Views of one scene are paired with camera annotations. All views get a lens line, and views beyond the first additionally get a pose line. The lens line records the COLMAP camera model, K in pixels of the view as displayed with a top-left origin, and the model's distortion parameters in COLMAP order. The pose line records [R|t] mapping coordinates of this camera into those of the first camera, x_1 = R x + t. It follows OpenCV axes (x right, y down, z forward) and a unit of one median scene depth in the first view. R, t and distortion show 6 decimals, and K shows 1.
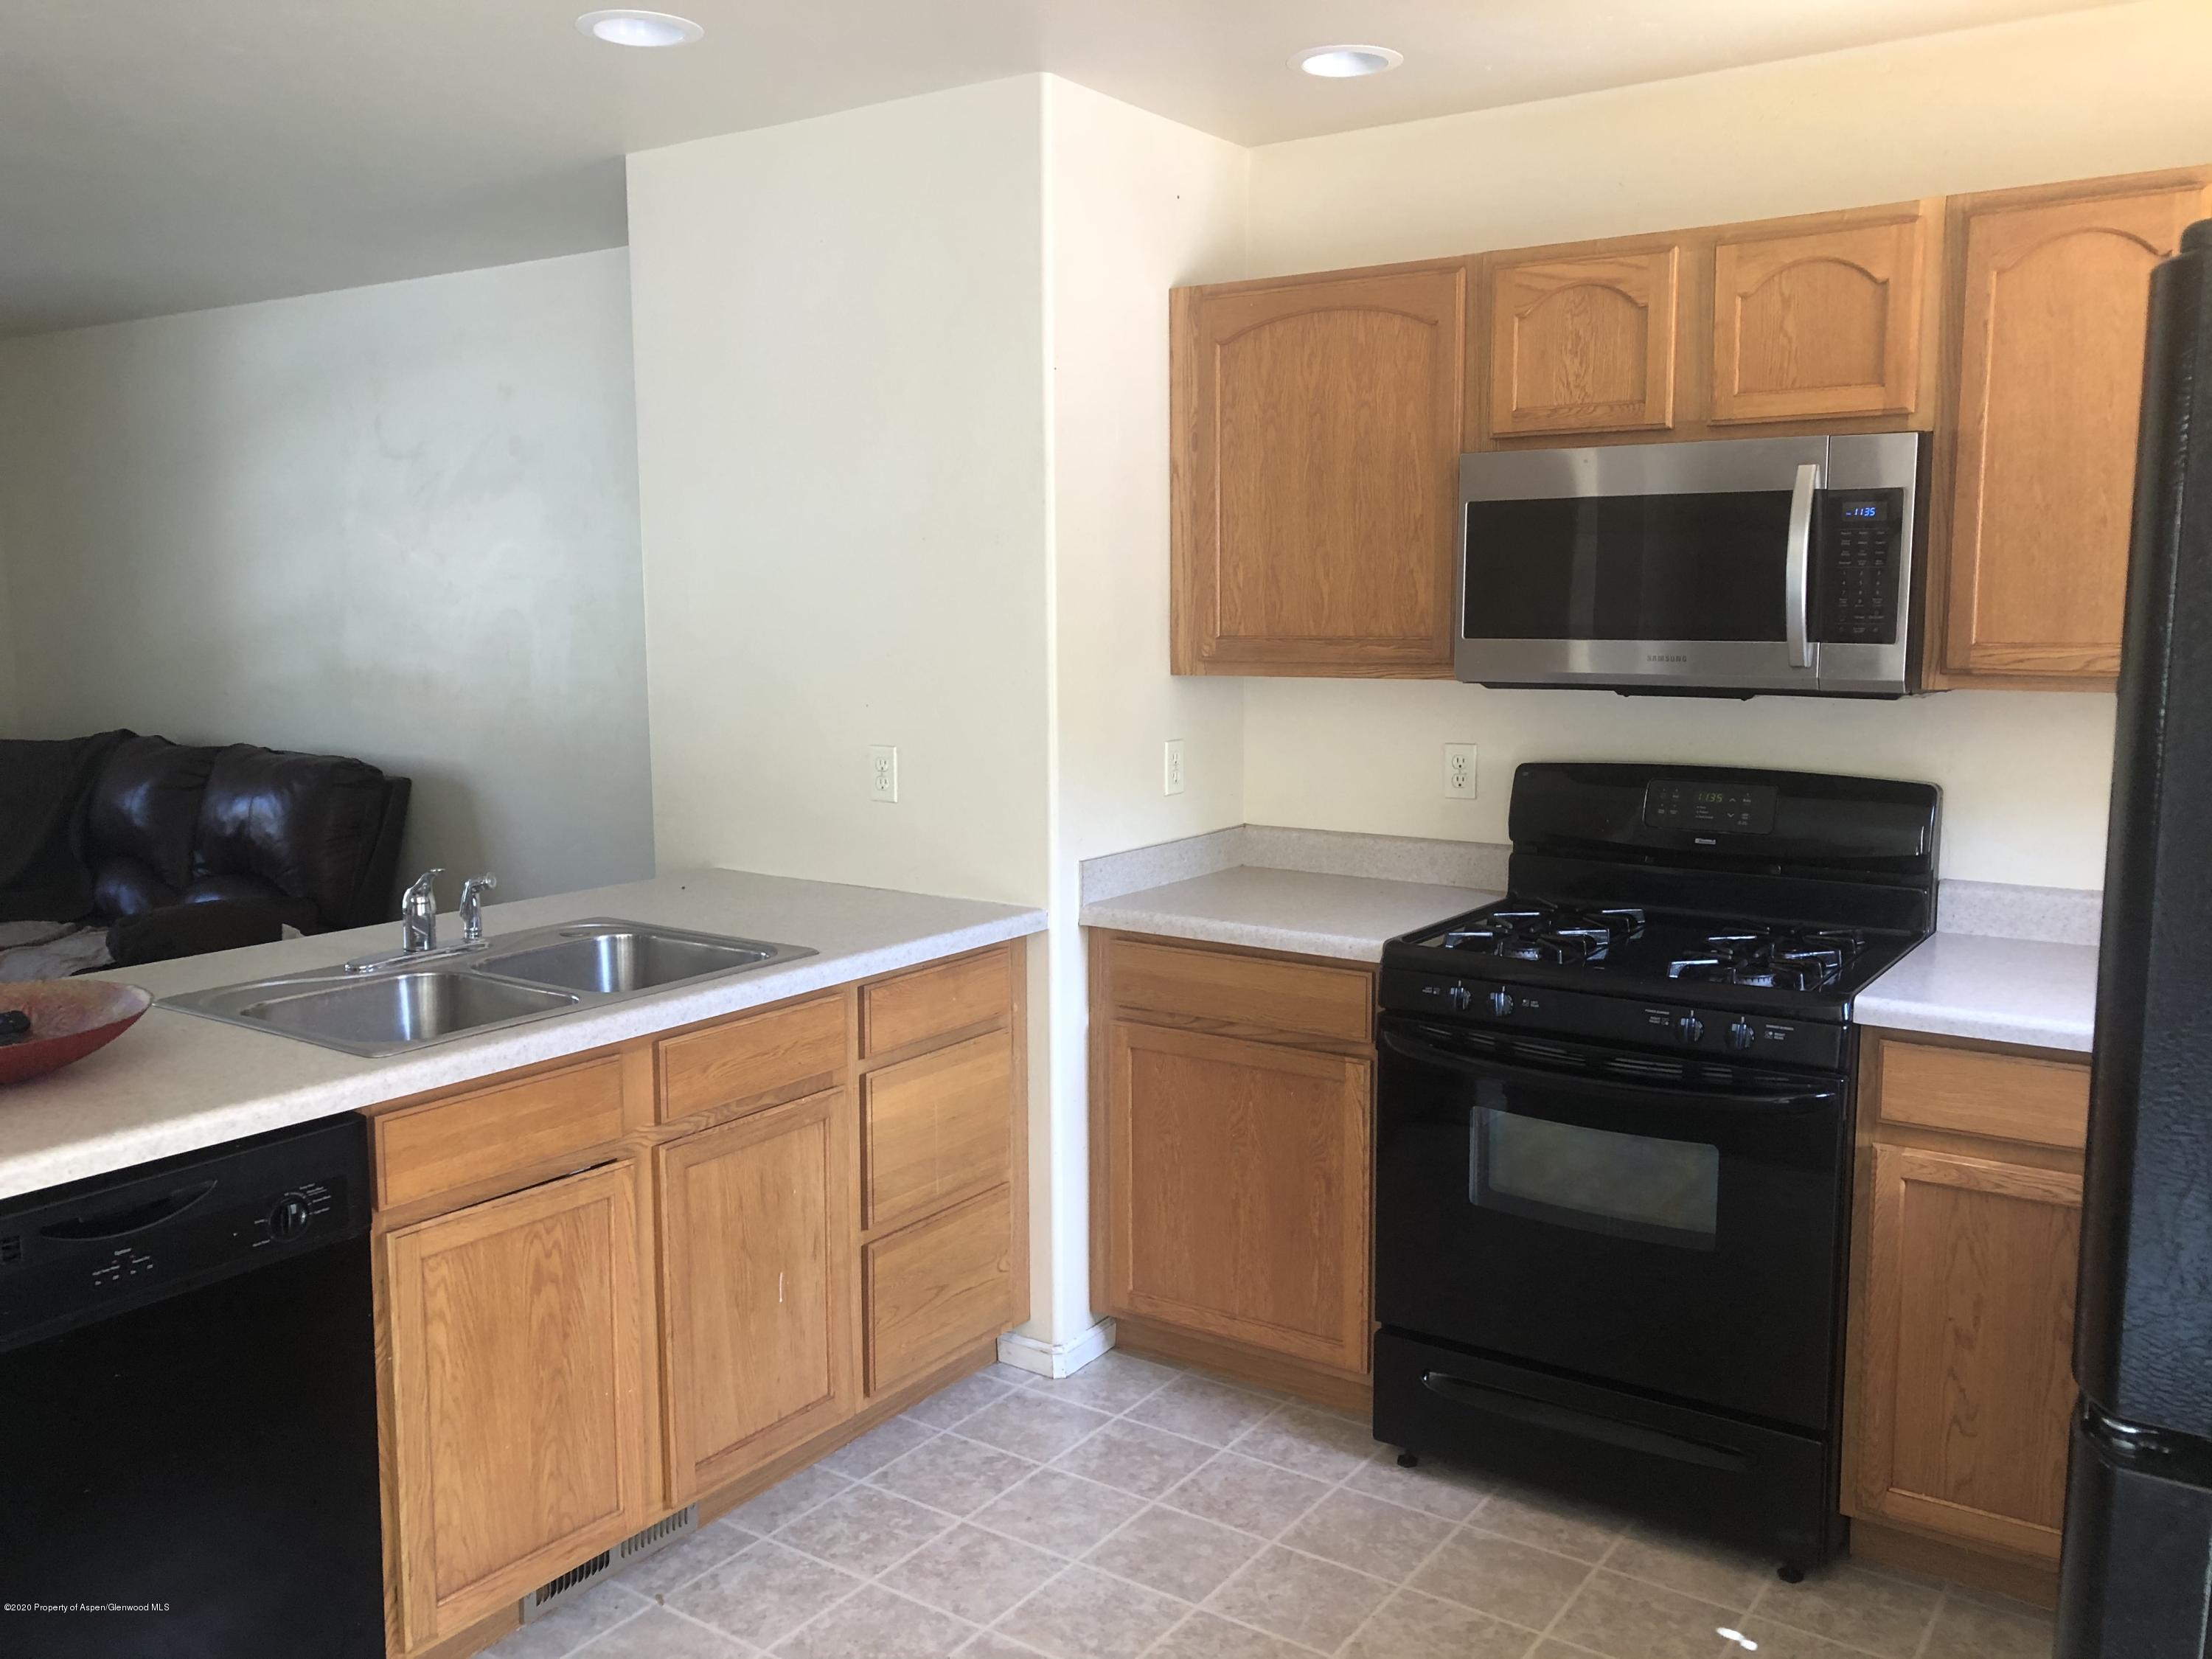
lens RADIAL K [[1837.6, 0, 1104.1], [0, 1837.6, 825.5], [0, 0, 1]] dist [0.048939, -0.052601]
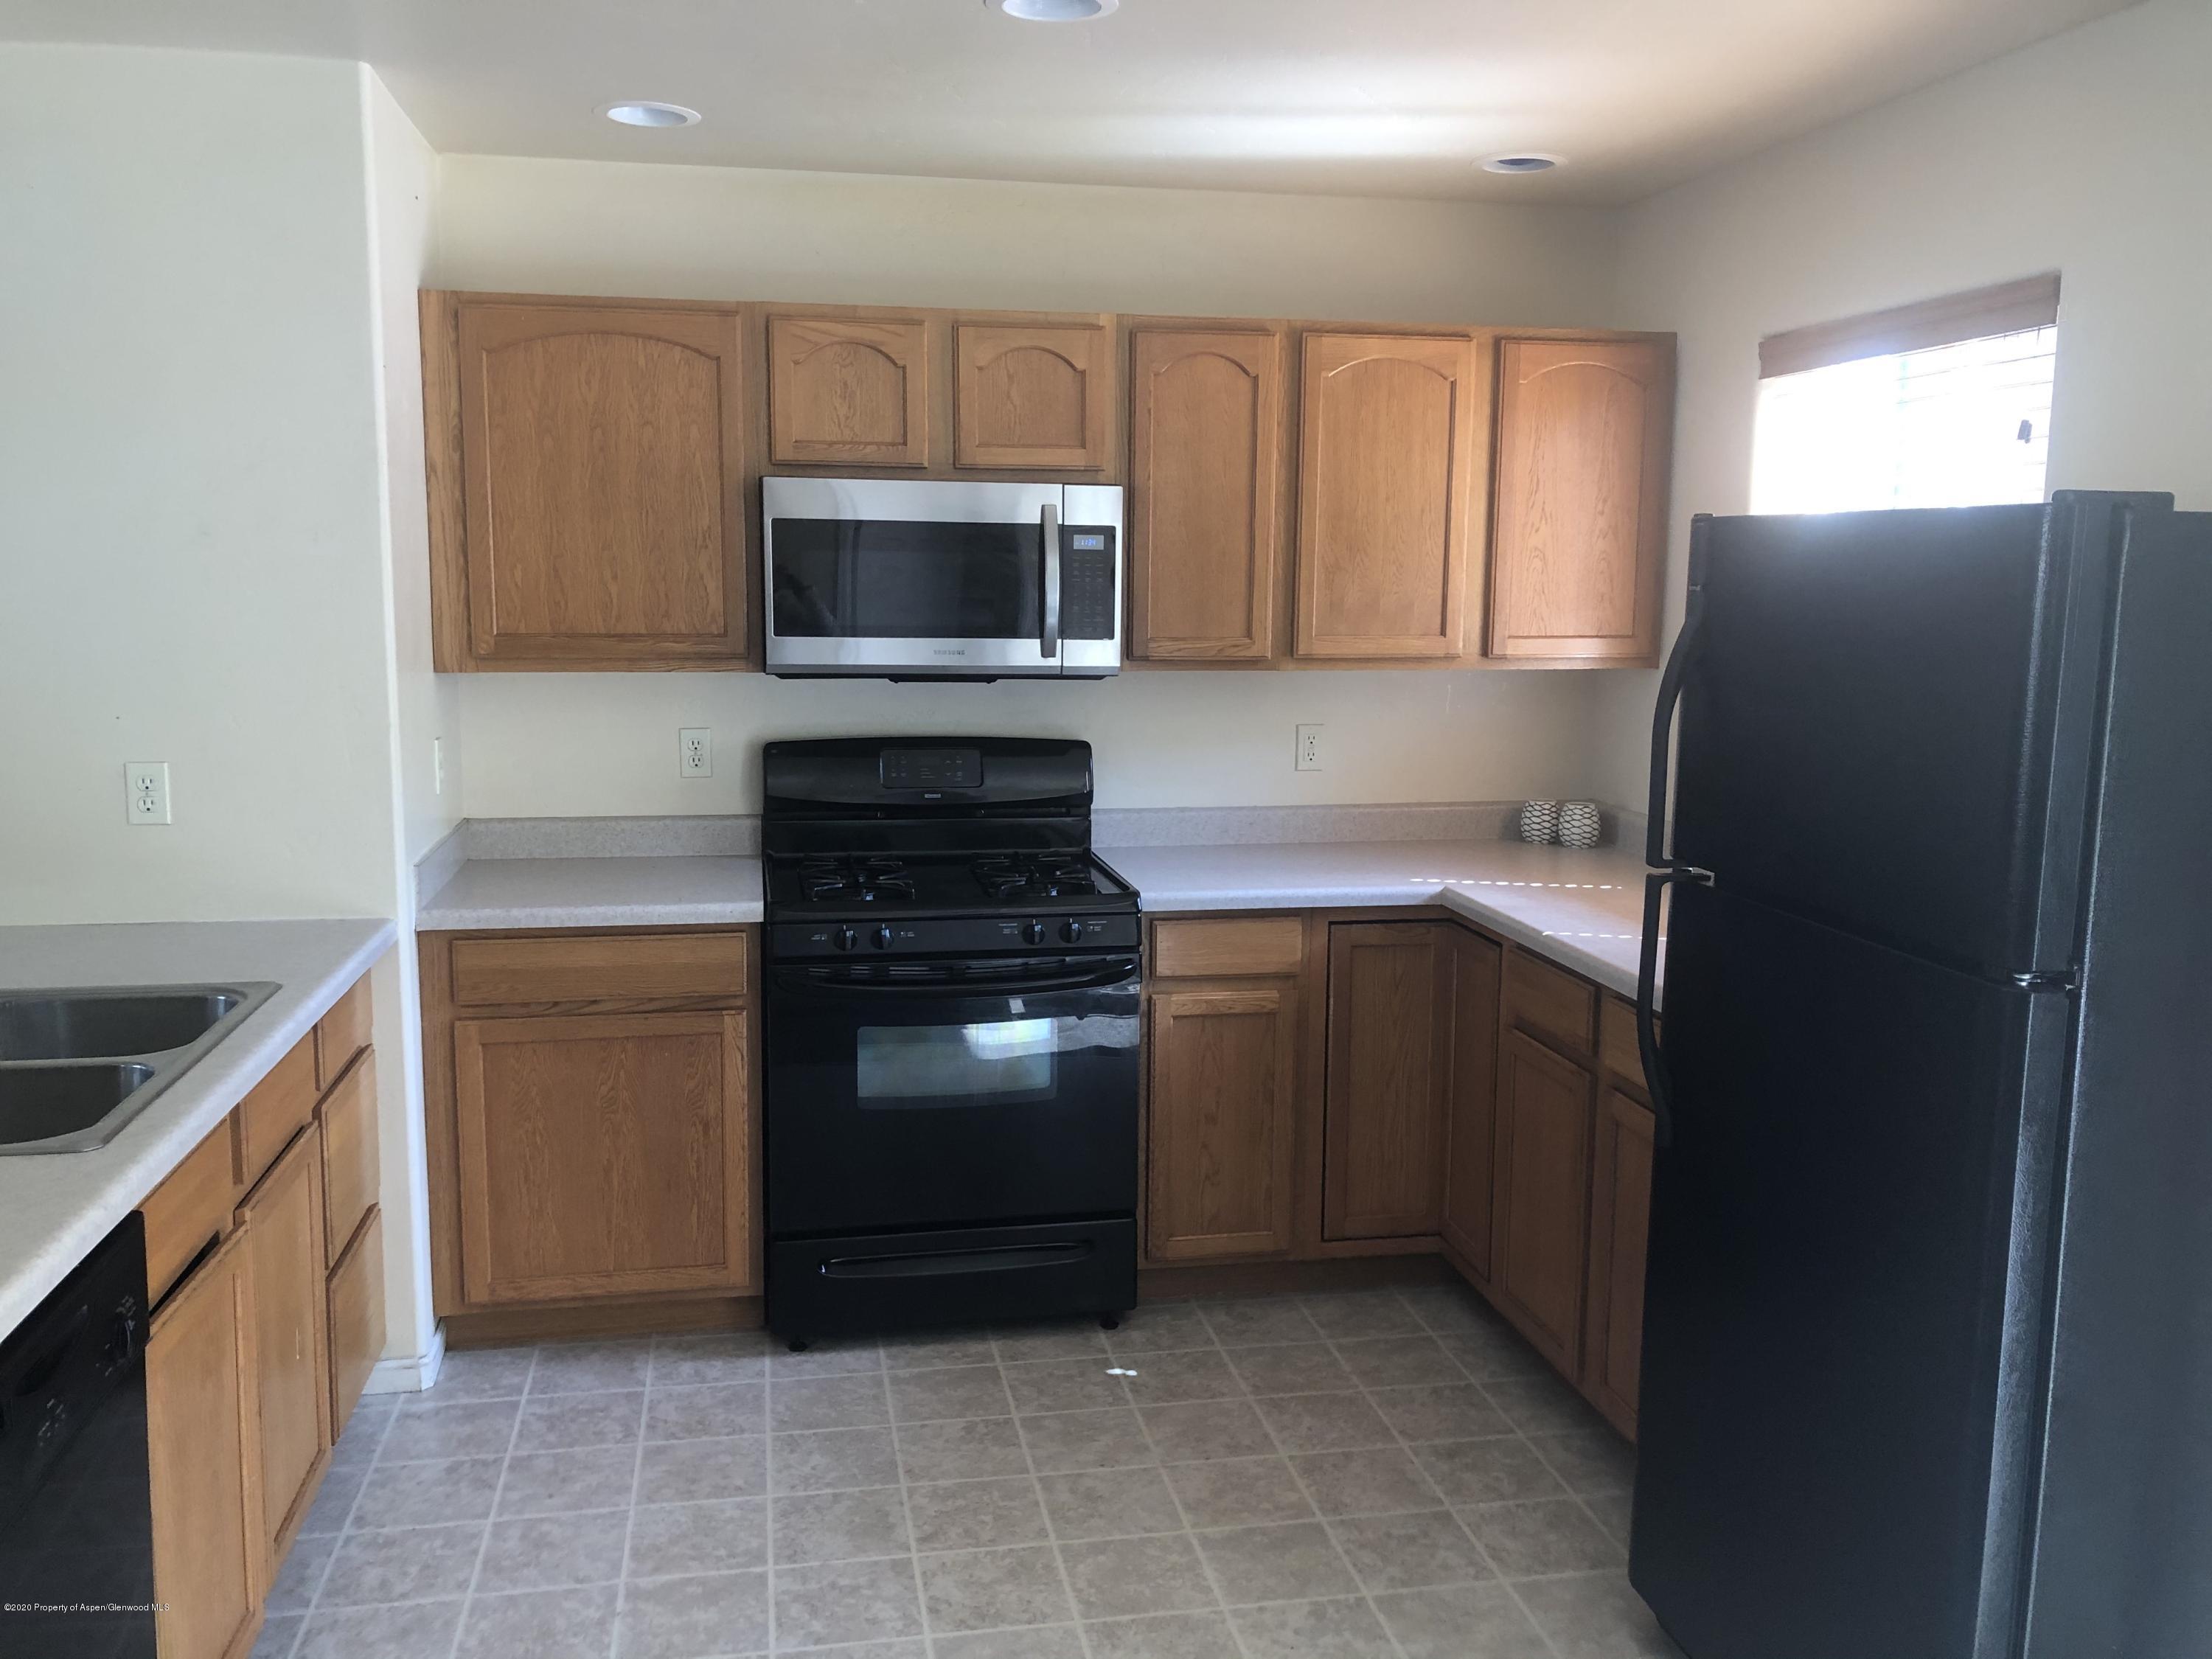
lens RADIAL K [[1837.6, 0, 1102.5], [0, 1837.6, 829.8], [0, 0, 1]] dist [0.048939, -0.052601]
pose [[0.695805, -0.089572, 0.712624, -0.494896], [0.078637, 0.995729, 0.048376, -0.019993], [-0.713913, 0.022378, 0.699876, 0.044324]]
